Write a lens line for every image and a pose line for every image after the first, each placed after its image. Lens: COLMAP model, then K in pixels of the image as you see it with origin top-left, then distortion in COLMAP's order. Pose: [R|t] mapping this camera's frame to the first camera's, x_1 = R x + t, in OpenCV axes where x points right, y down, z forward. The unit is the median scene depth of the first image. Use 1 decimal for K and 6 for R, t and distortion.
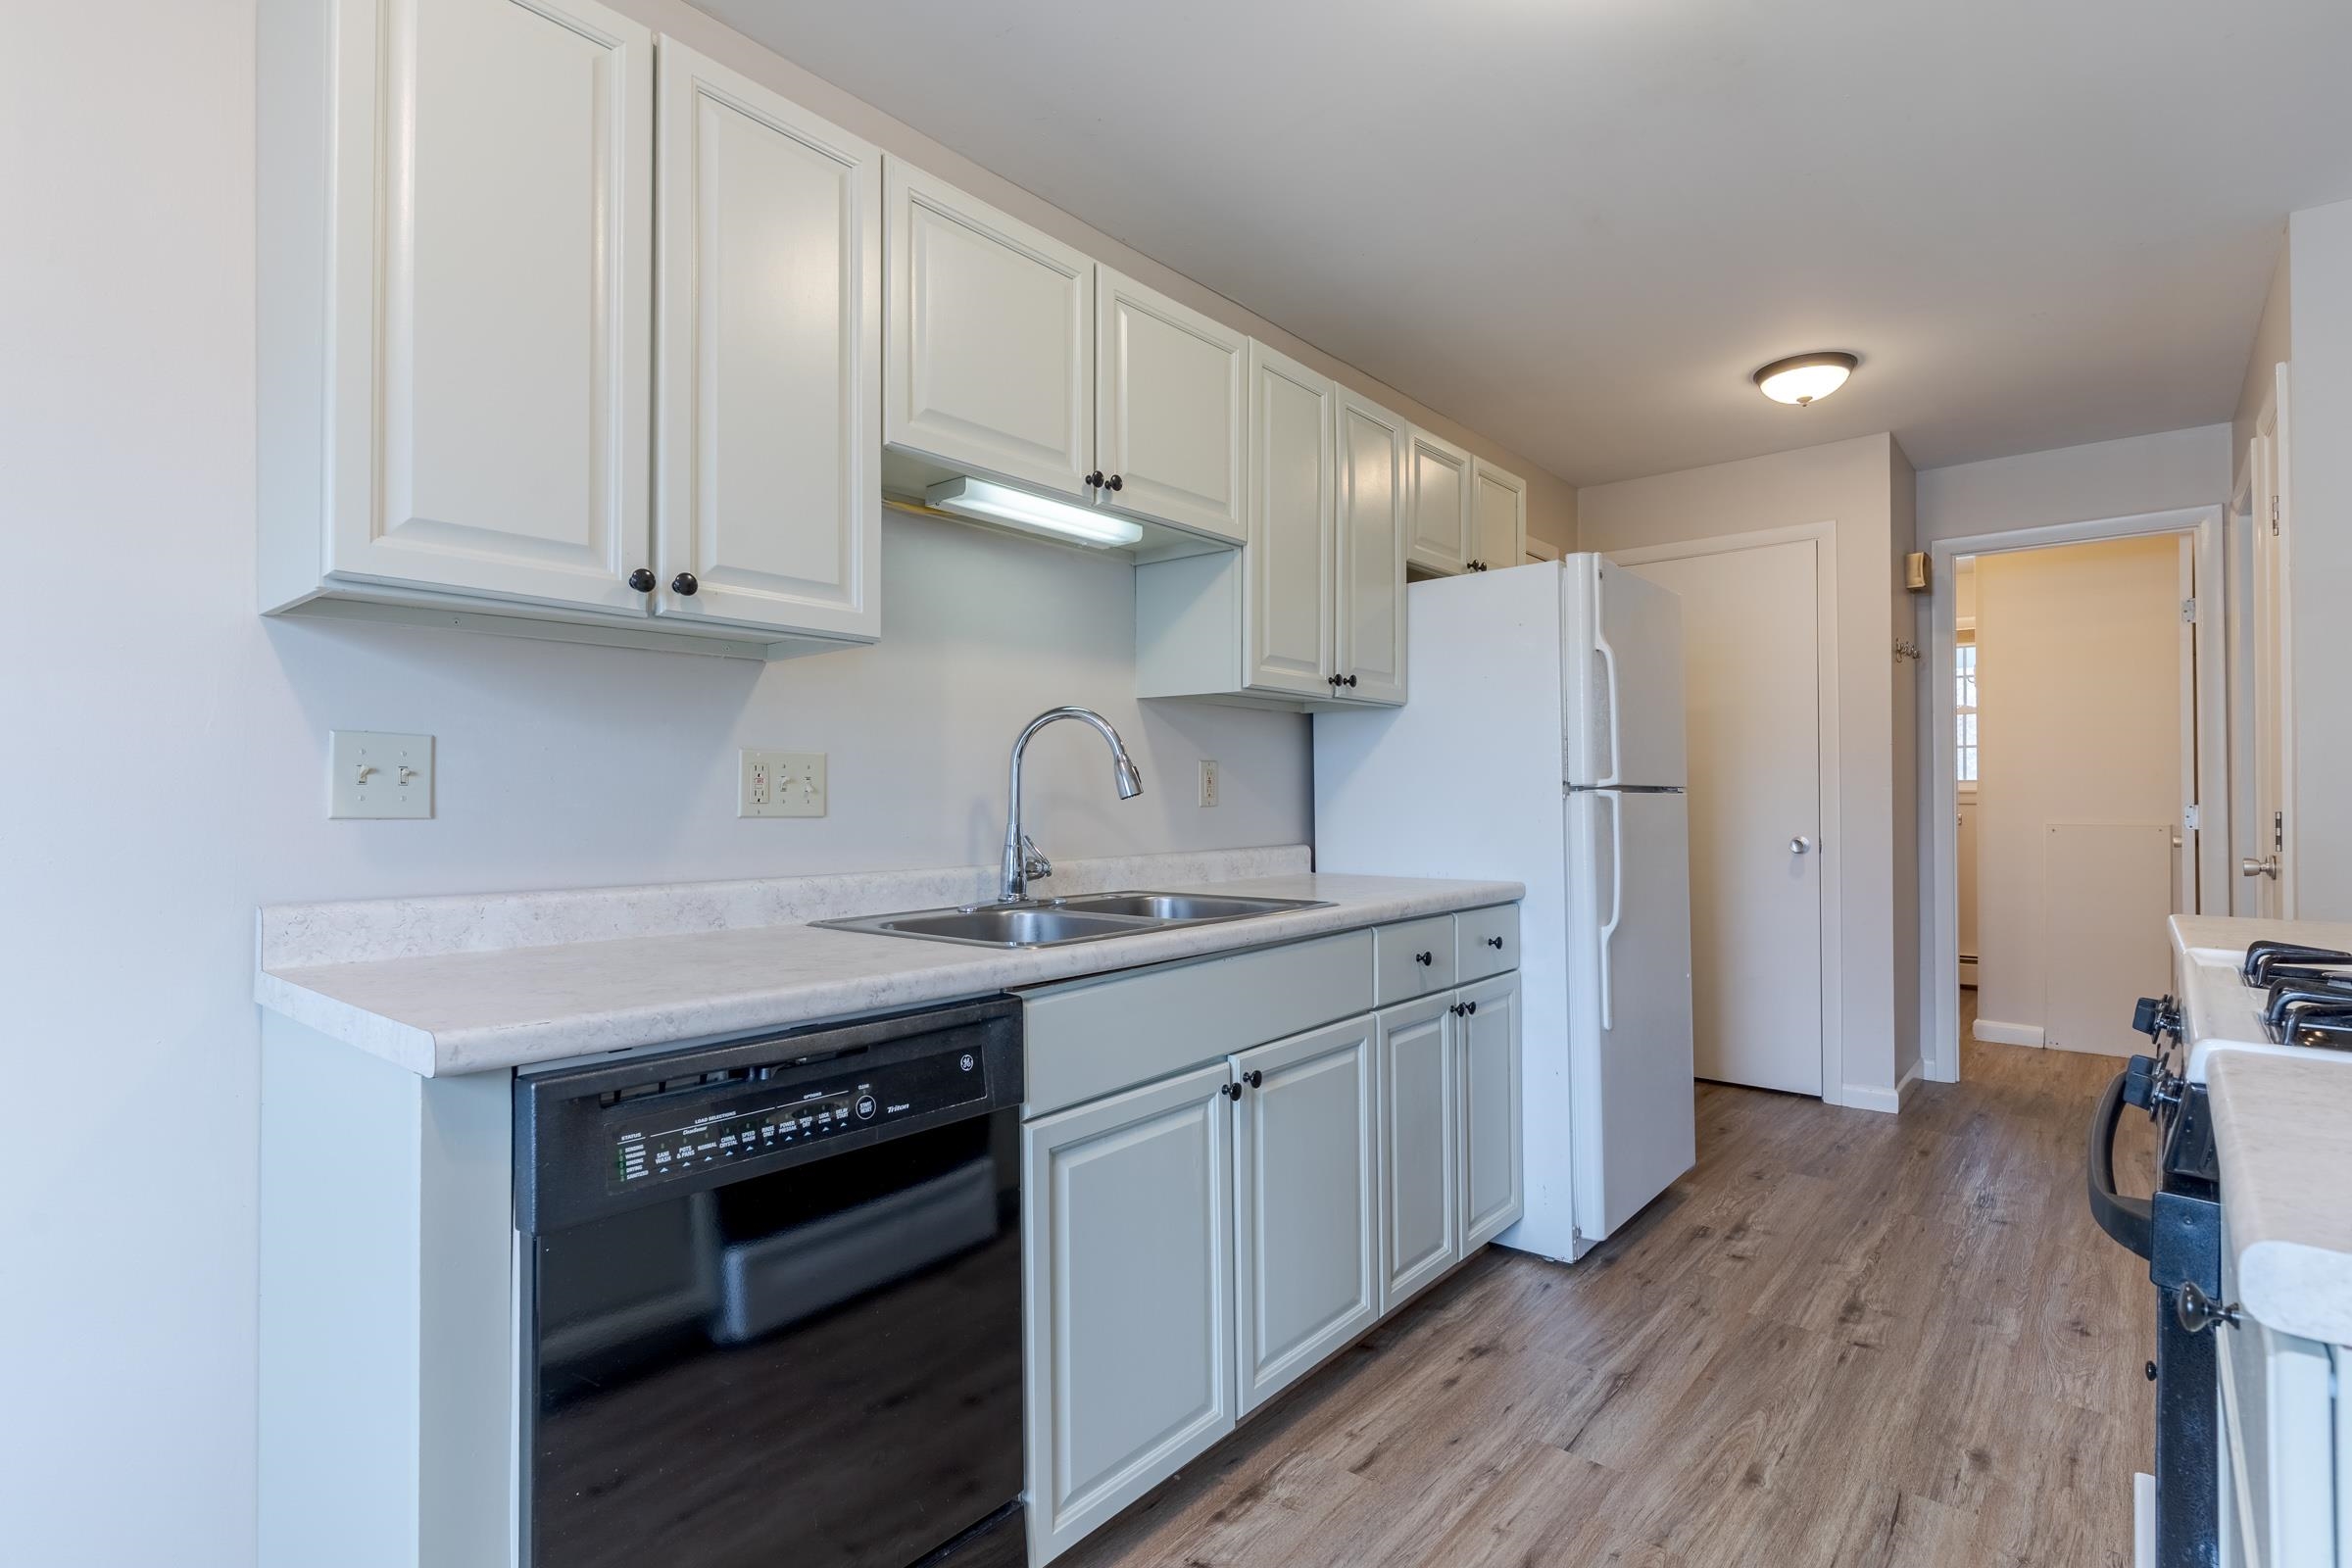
lens RADIAL K [[1121.9, 0, 1176.4], [0, 1121.9, 785.6], [0, 0, 1]] dist [0.002307, -0.003238]
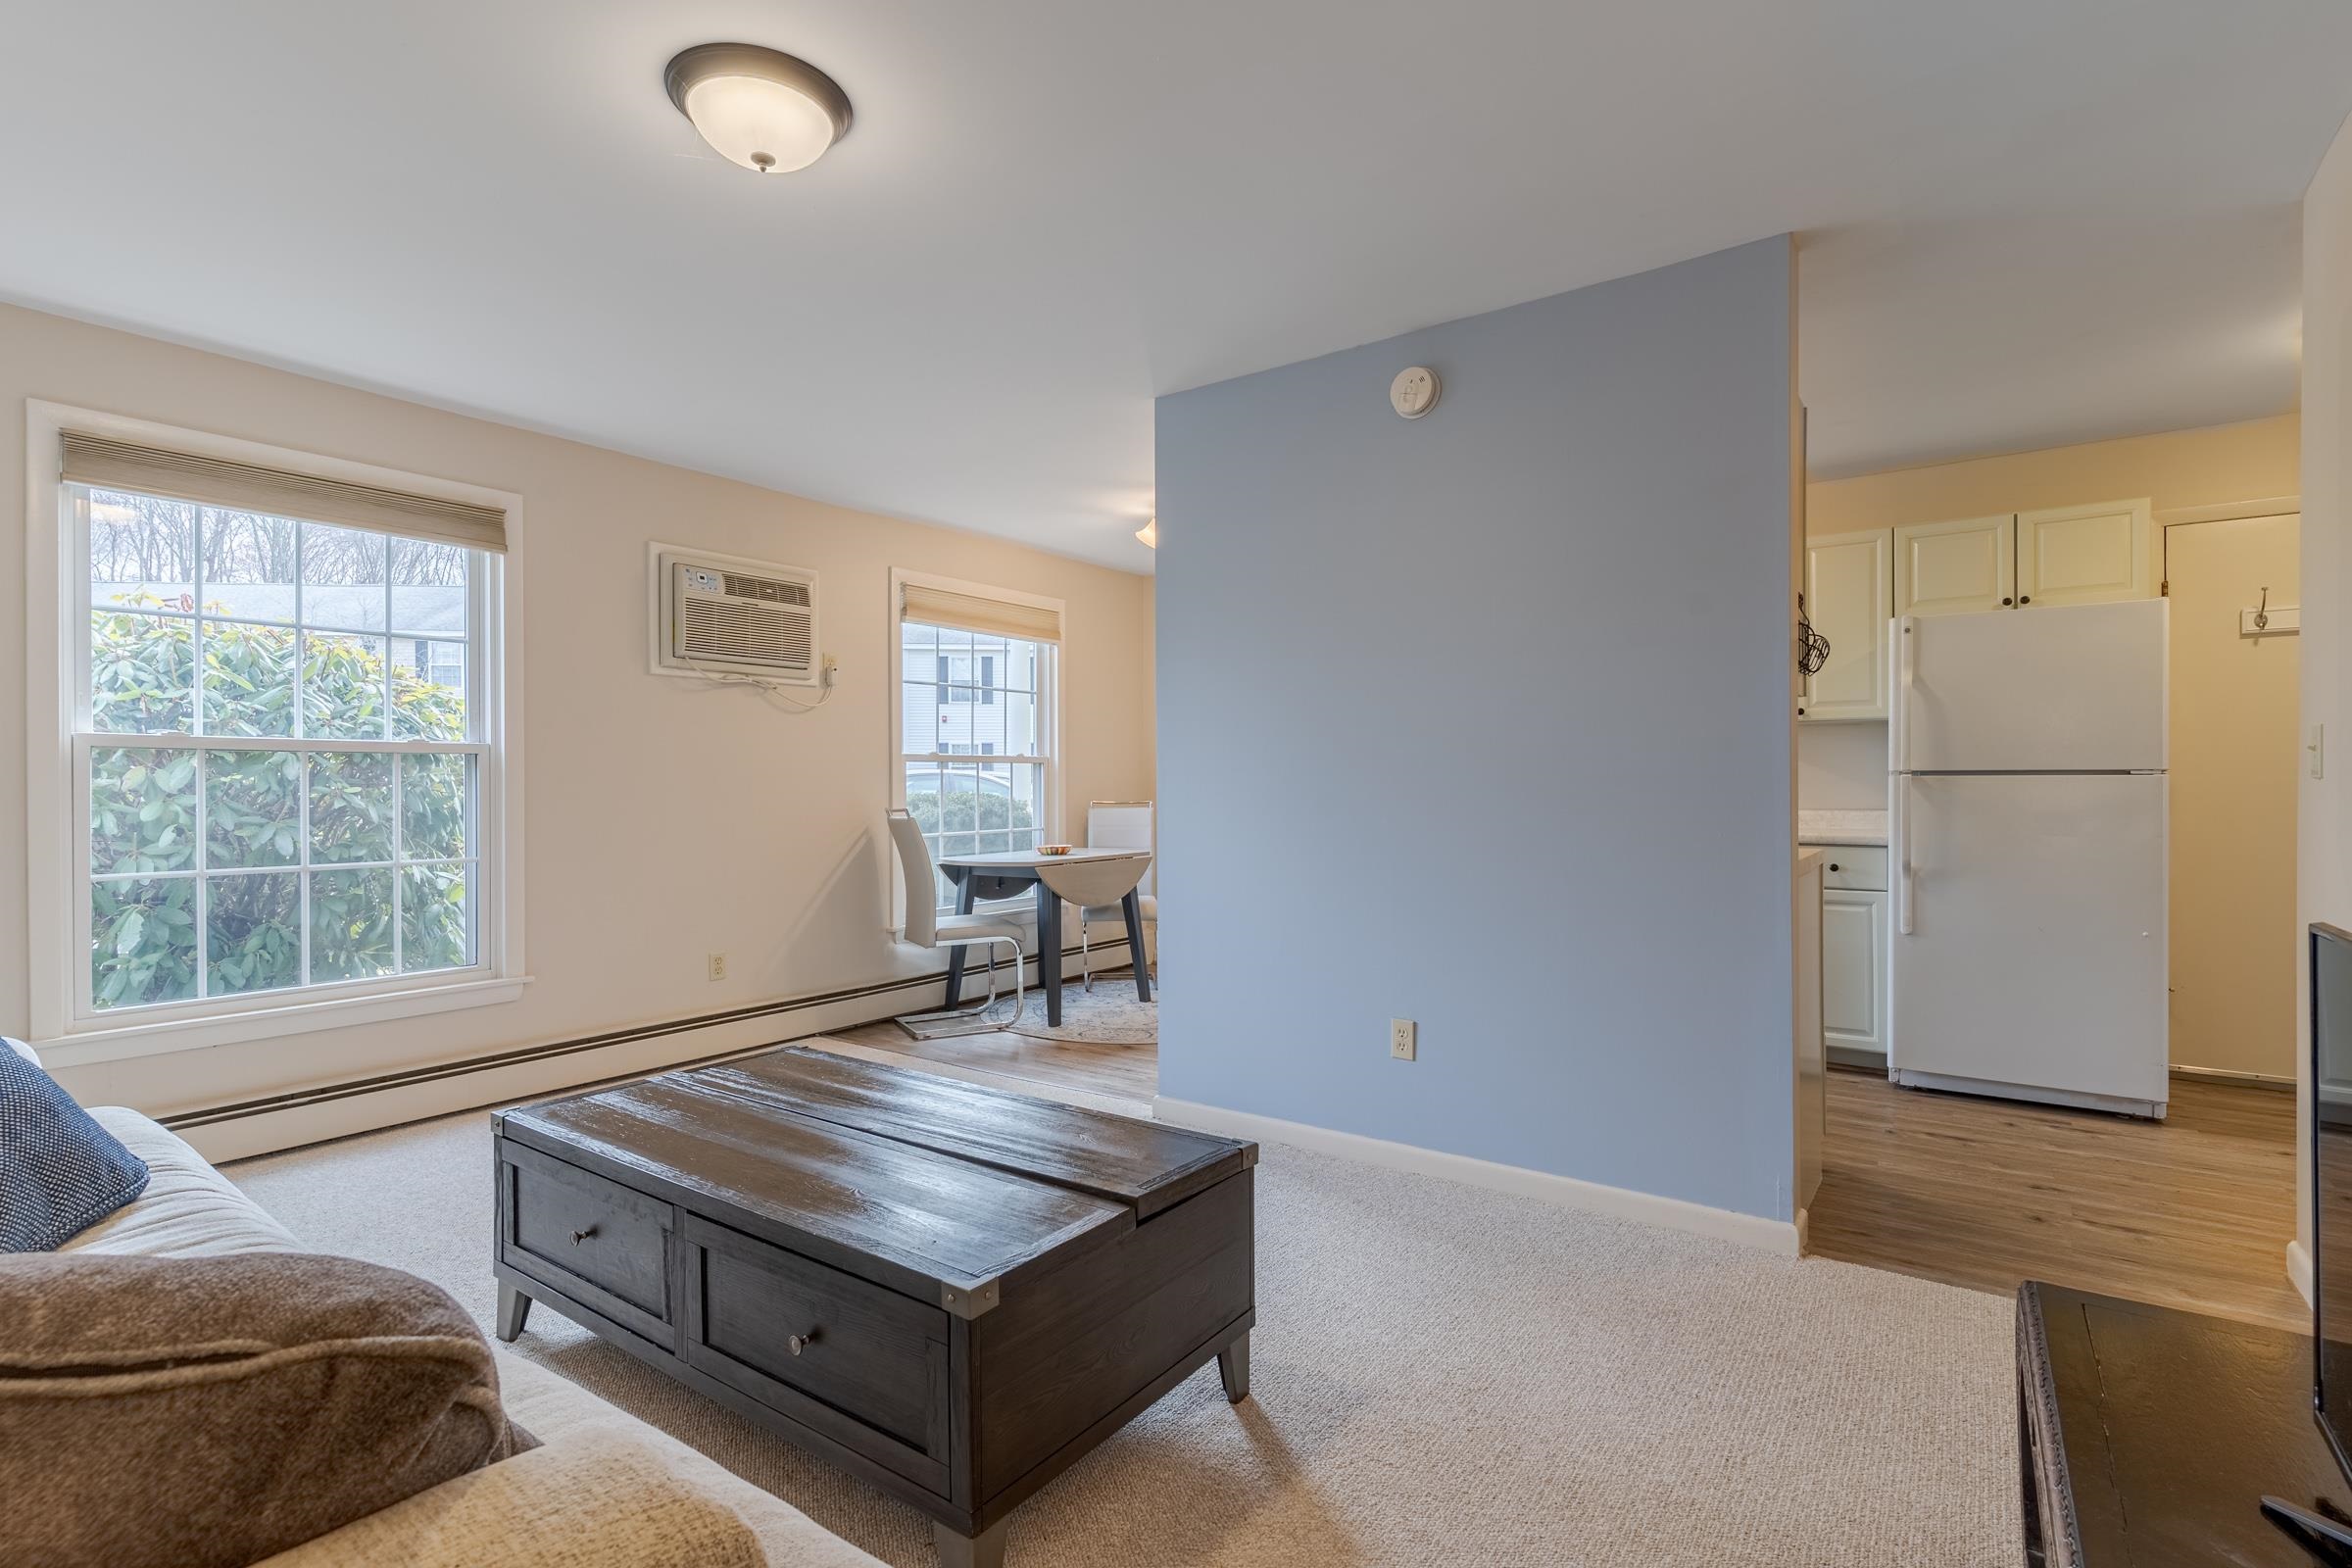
lens RADIAL K [[1121.9, 0, 1173.9], [0, 1121.9, 782.1], [0, 0, 1]] dist [0.002307, -0.003238]
pose [[0.075747, 0.005503, -0.997112, 2.952931], [0.017209, 0.999829, 0.006826, -0.022217], [0.996979, -0.017676, 0.075640, -0.144356]]
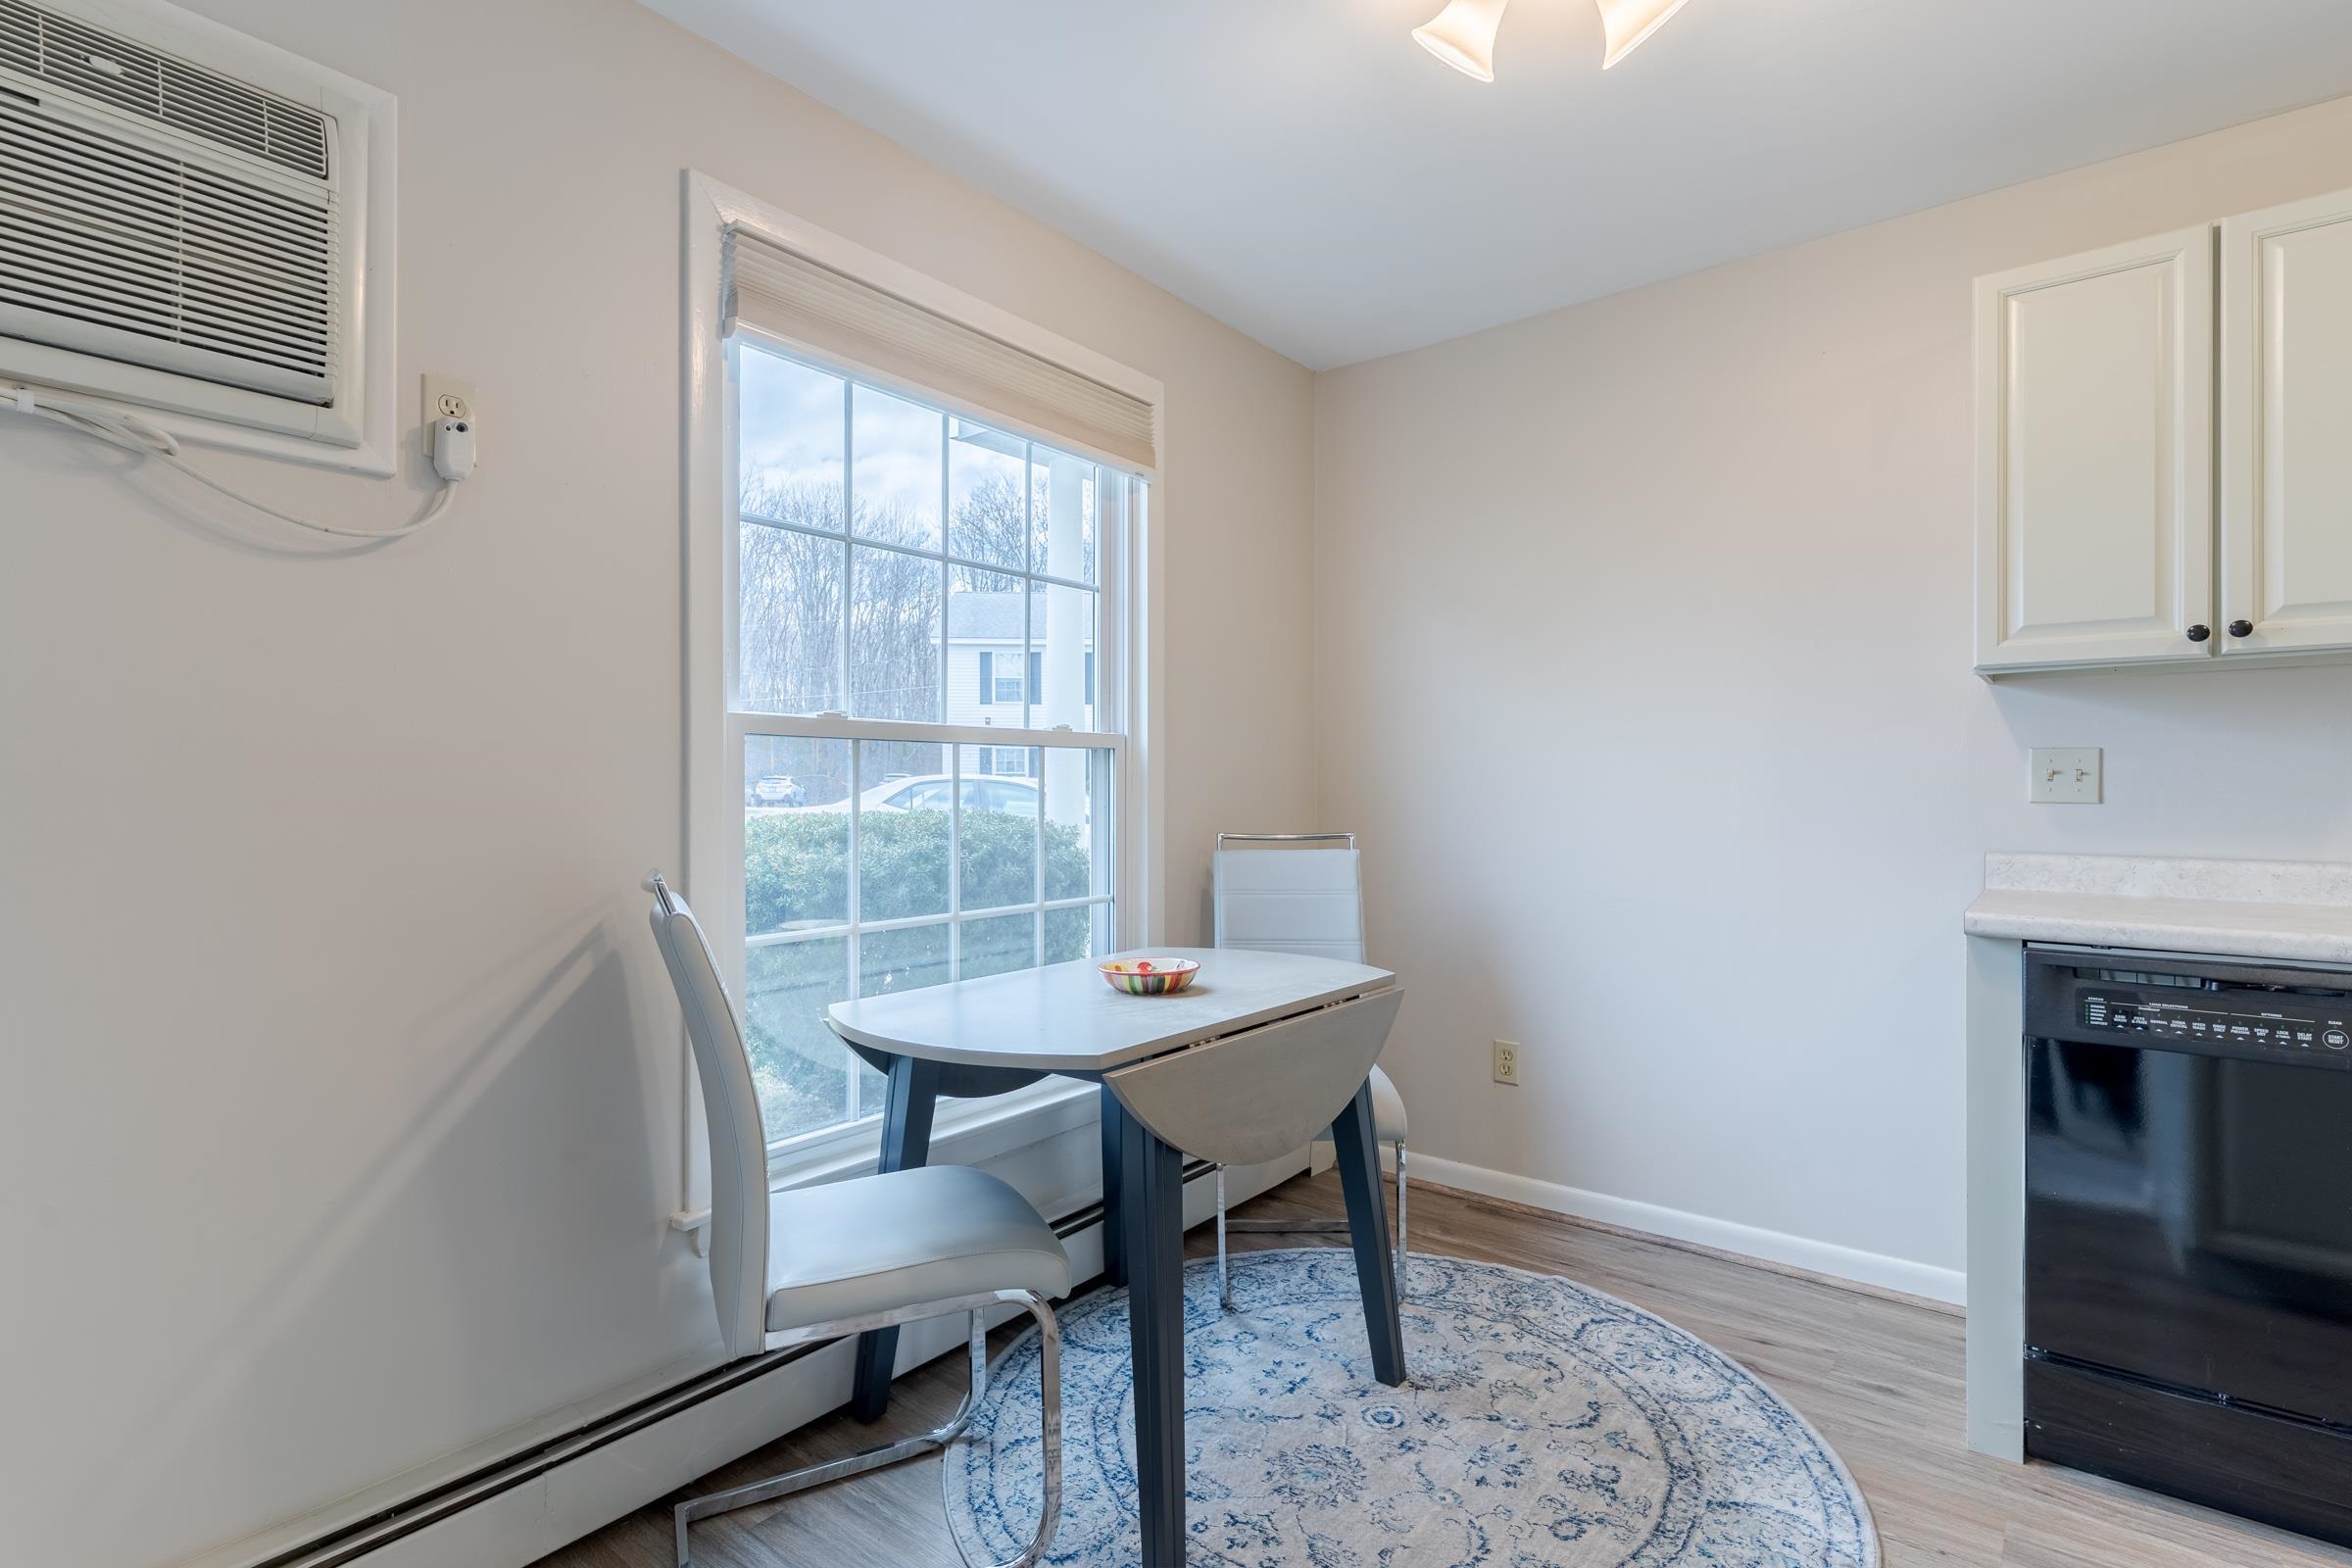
lens RADIAL K [[1121.9, 0, 1170.0], [0, 1121.9, 784.3], [0, 0, 1]] dist [0.002307, -0.003238]
pose [[0.028138, 0.000623, -0.999604, 0.750159], [0.014658, 0.999892, 0.001036, -0.014880], [0.999497, -0.014681, 0.028126, -0.264031]]
